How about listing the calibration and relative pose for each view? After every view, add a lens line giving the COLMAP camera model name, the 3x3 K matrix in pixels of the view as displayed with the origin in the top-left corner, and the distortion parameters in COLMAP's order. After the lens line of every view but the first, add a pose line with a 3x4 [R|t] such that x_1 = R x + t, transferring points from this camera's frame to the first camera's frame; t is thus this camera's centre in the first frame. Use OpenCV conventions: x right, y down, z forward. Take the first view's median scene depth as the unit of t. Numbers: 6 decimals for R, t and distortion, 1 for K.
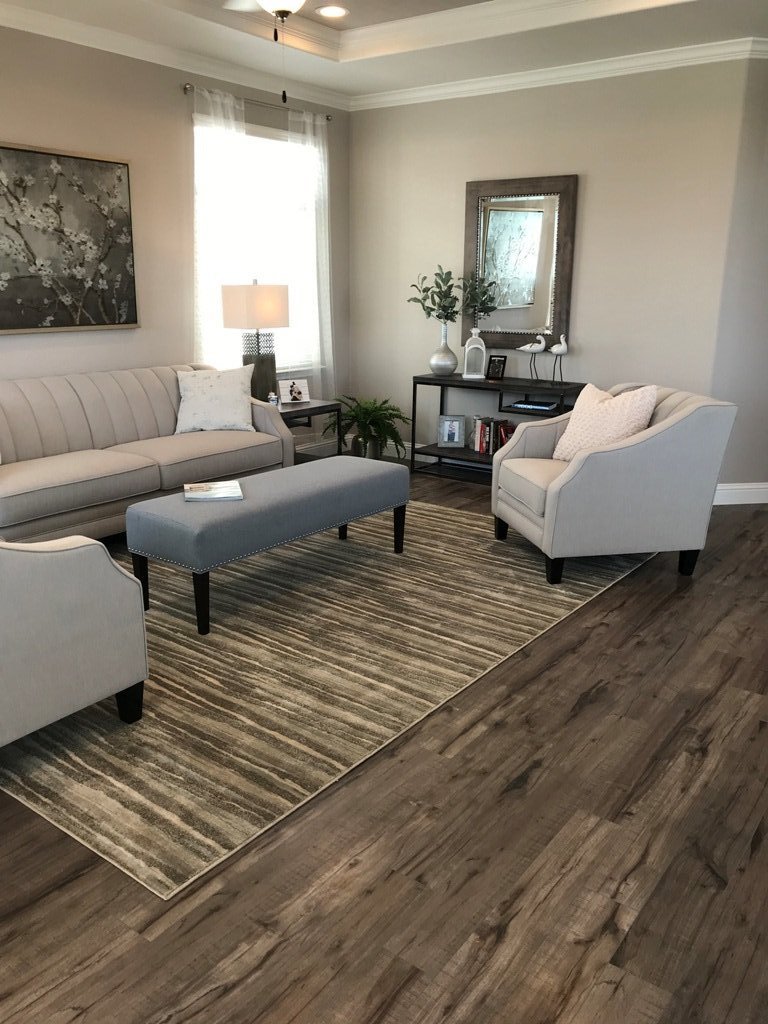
lens RADIAL K [[837.9, 0, 384.0], [0, 837.9, 512.0], [0, 0, 1]] dist [-0.011104, 0.063964]
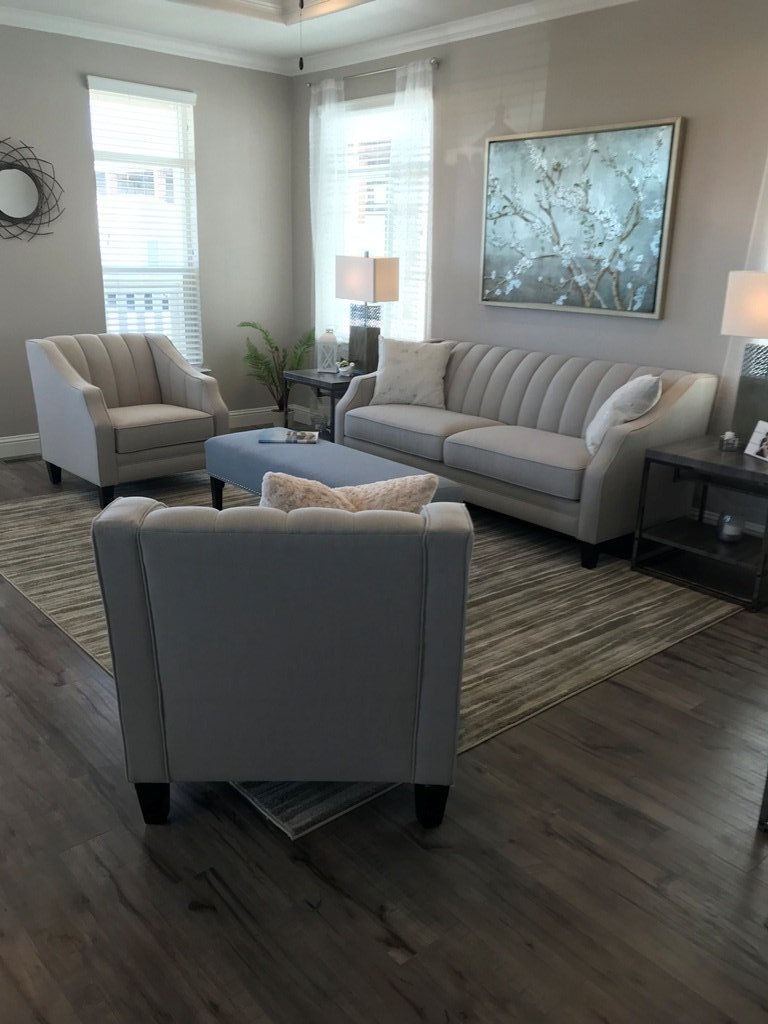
lens RADIAL K [[847.4, 0, 384.0], [0, 847.4, 512.0], [0, 0, 1]] dist [-0.005387, -0.002492]
pose [[-0.213493, 0.276170, -0.937097, 0.691842], [-0.289848, 0.898118, 0.330716, -0.278267], [0.932957, 0.342221, -0.111694, 1.017363]]
